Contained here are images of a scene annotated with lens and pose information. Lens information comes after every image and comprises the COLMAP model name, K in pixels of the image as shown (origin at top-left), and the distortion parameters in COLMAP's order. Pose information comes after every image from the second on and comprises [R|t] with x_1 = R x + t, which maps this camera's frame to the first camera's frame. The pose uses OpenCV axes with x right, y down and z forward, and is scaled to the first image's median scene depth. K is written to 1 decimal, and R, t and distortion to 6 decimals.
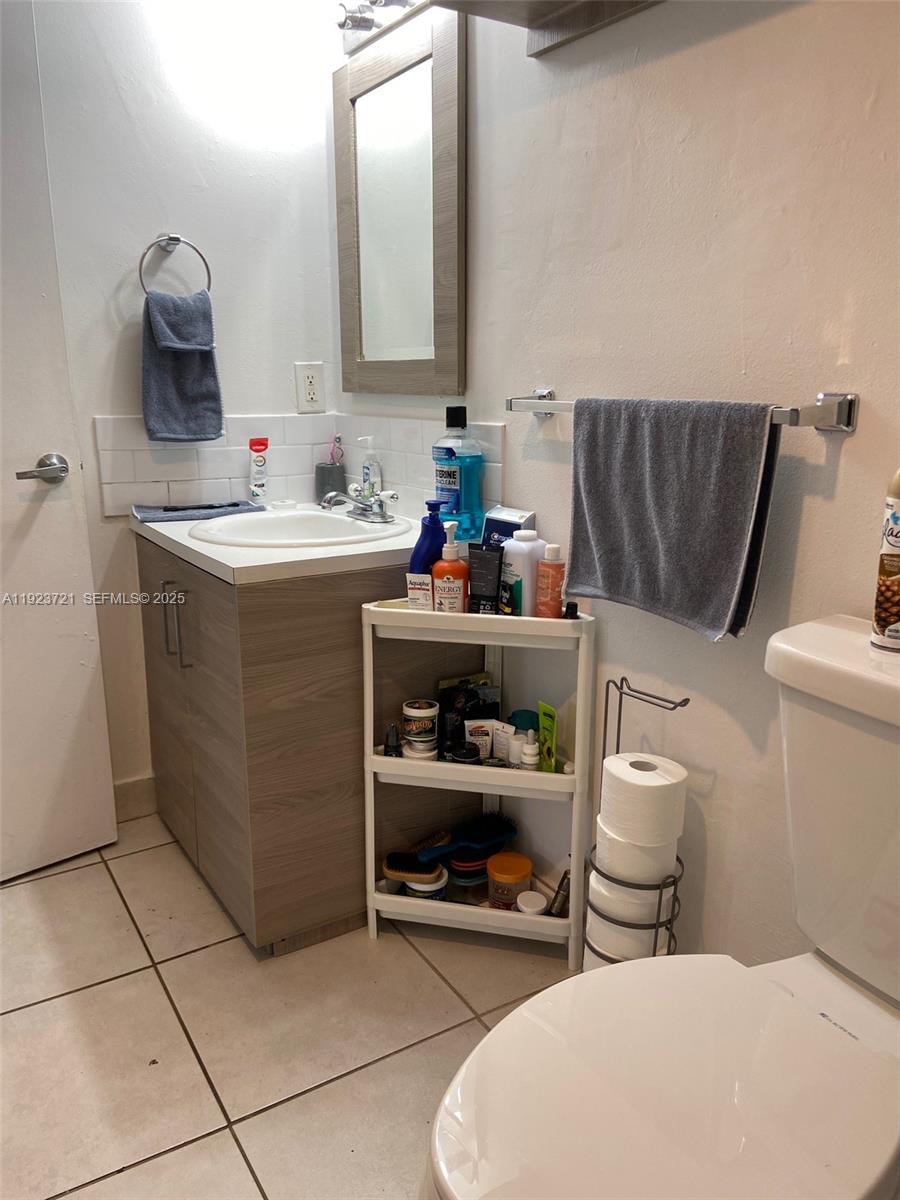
lens RADIAL K [[916.3, 0, 450.0], [0, 916.3, 600.0], [0, 0, 1]] dist [0.066028, -0.001402]
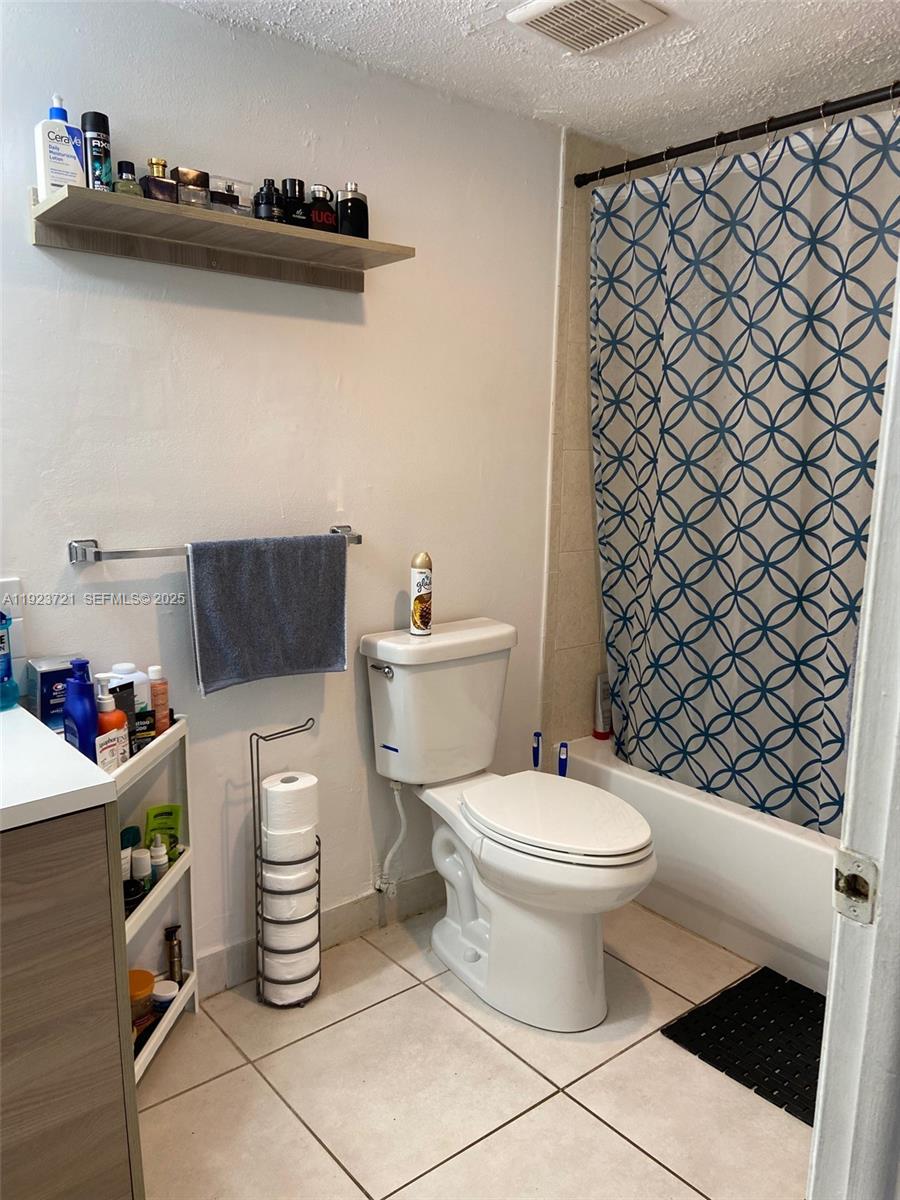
lens RADIAL K [[916.3, 0, 450.0], [0, 916.3, 600.0], [0, 0, 1]] dist [0.066028, -0.001402]
pose [[-0.125827, -0.160731, 0.978945, -1.117452], [0.229745, 0.955240, 0.186369, -0.286776], [-0.965083, 0.248358, -0.083268, 0.748144]]
